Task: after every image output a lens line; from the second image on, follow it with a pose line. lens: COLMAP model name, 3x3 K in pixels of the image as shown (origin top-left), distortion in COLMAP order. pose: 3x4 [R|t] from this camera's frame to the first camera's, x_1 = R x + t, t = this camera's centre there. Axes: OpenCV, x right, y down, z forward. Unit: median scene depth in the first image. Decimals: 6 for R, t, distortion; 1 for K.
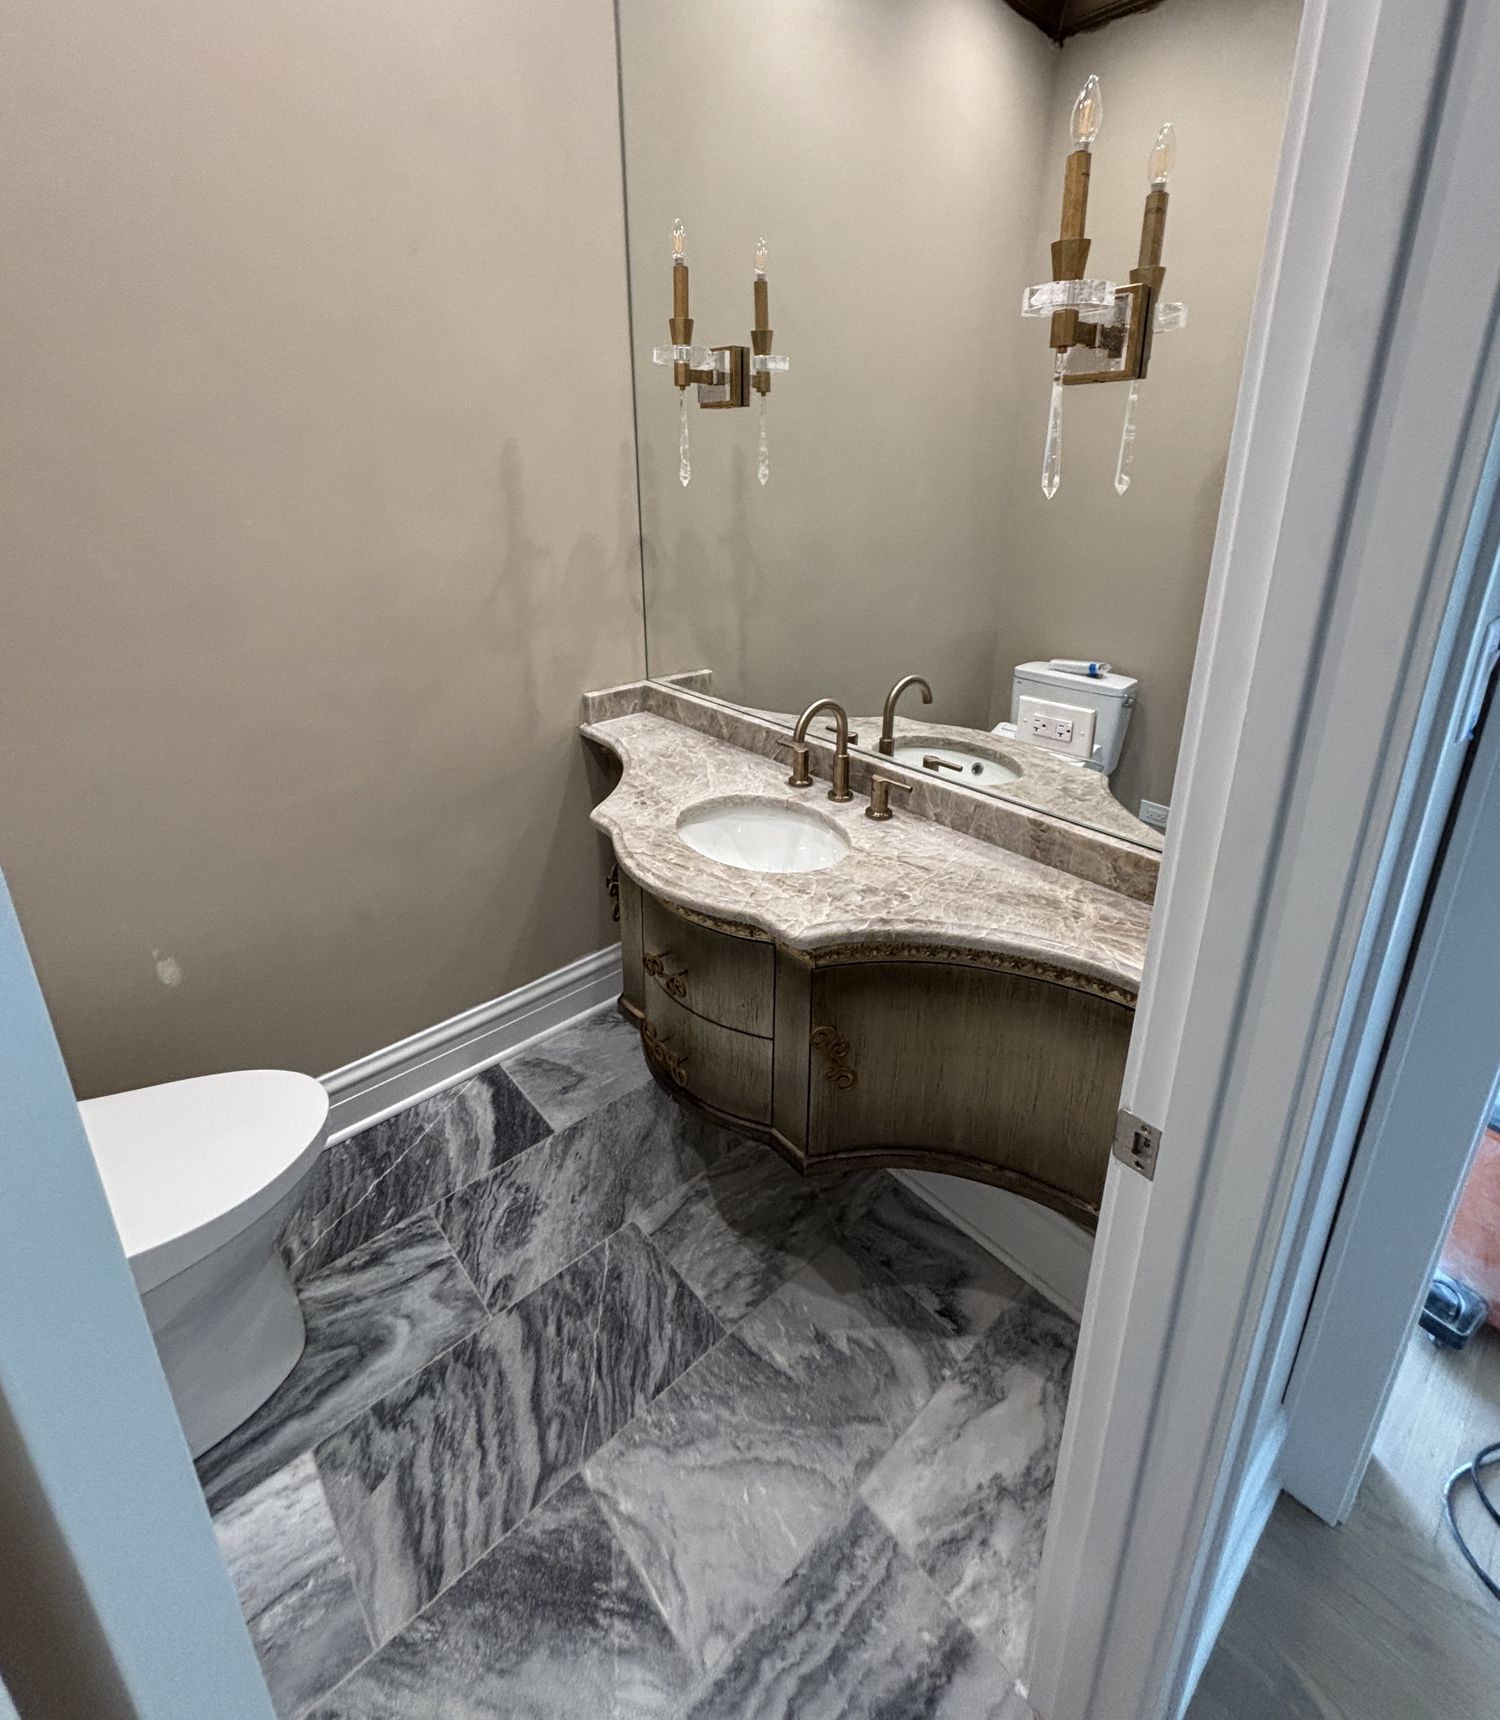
lens RADIAL K [[704.3, 0, 739.7], [0, 704.3, 857.6], [0, 0, 1]] dist [0.001423, 0.000020]
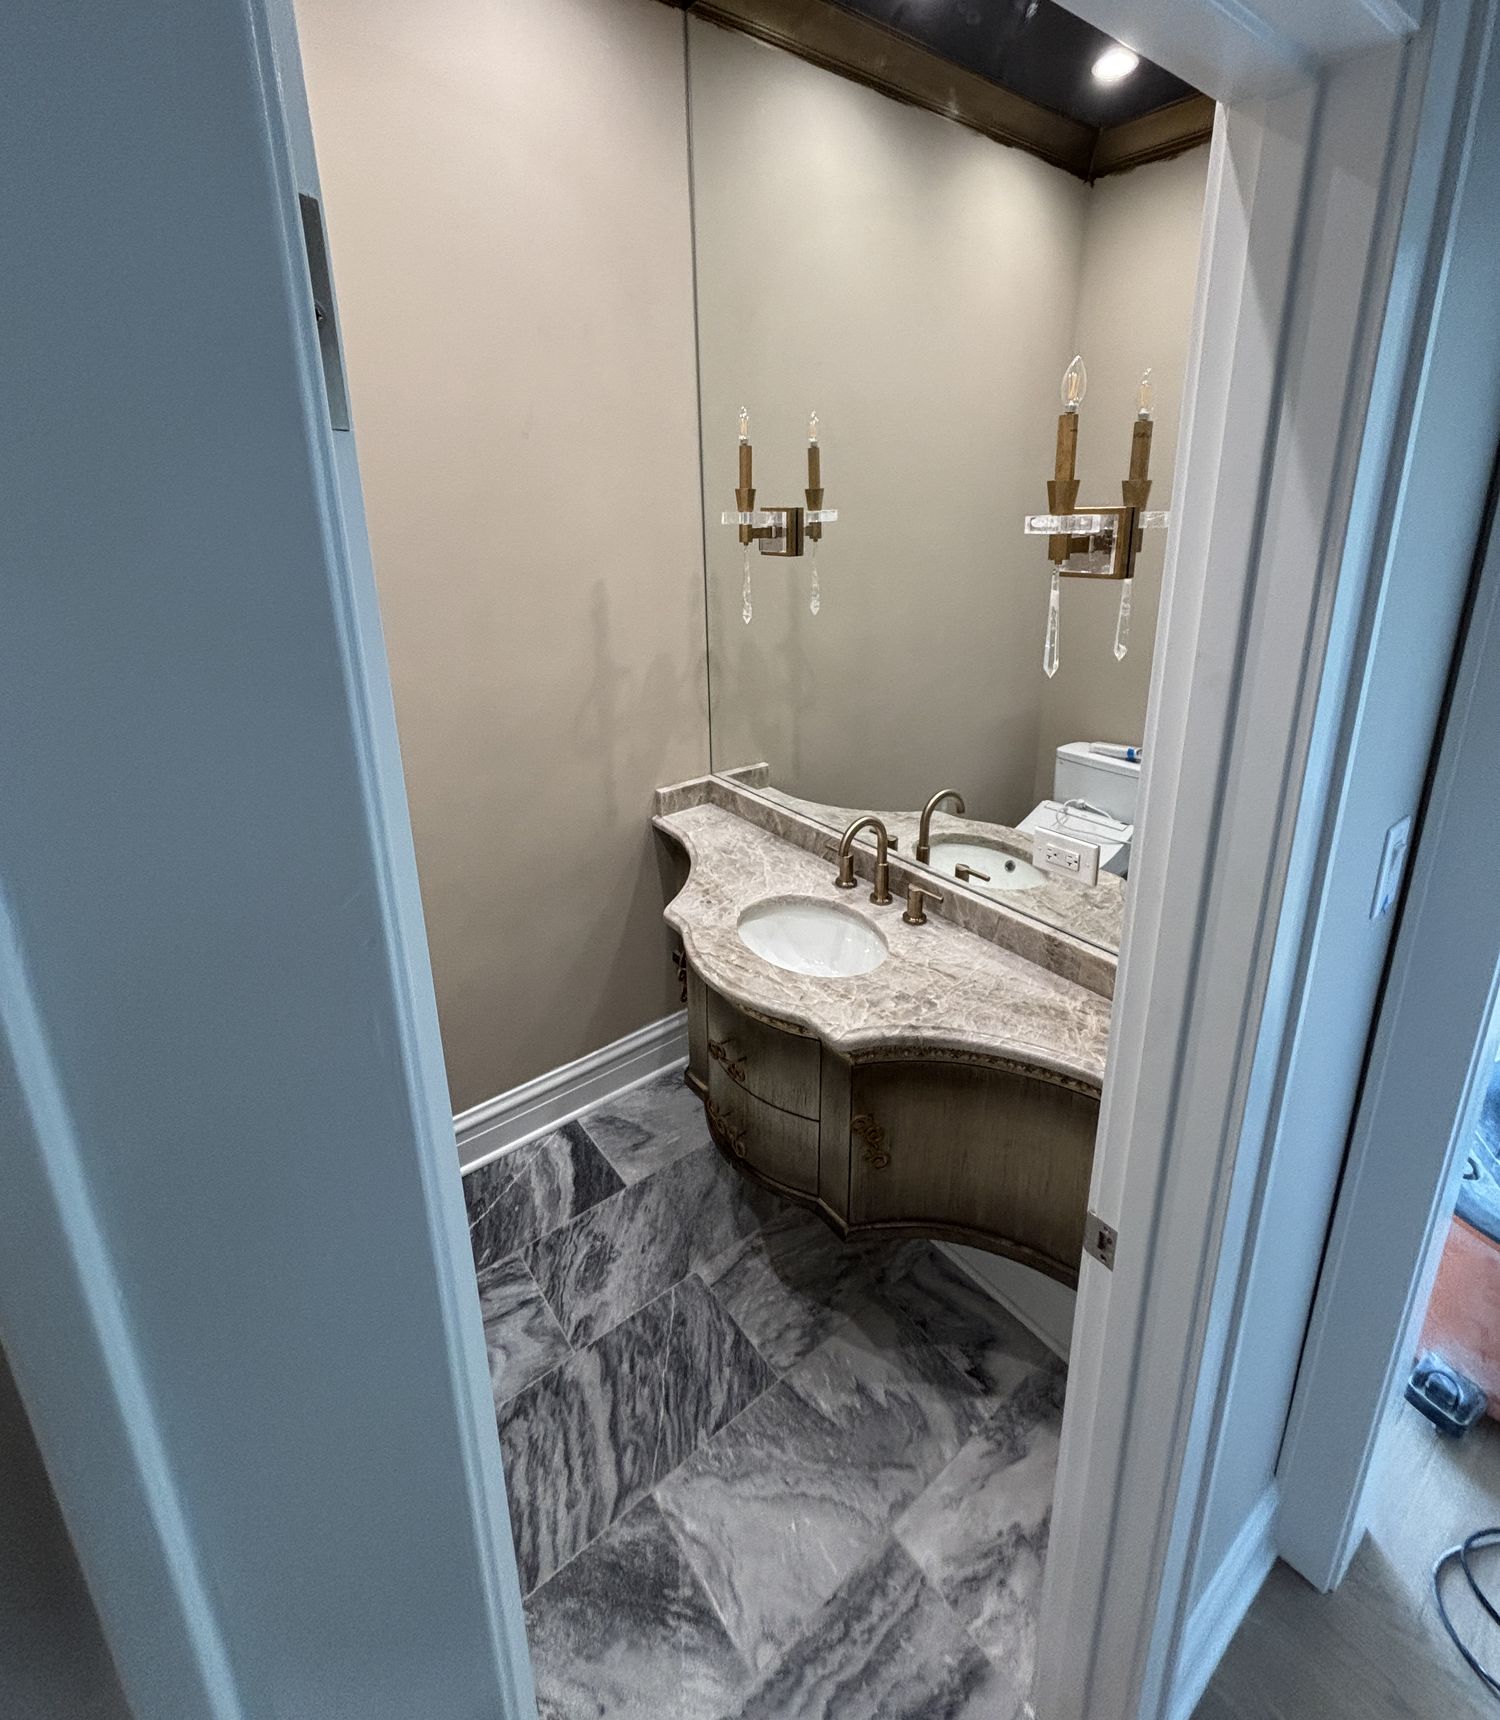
lens RADIAL K [[704.3, 0, 739.7], [0, 704.3, 857.6], [0, 0, 1]] dist [0.001423, 0.000020]
pose [[0.996880, 0.005700, -0.078723, 0.005129], [-0.009365, 0.998886, -0.046257, -0.119351], [0.078372, 0.046850, 0.995823, -0.186129]]
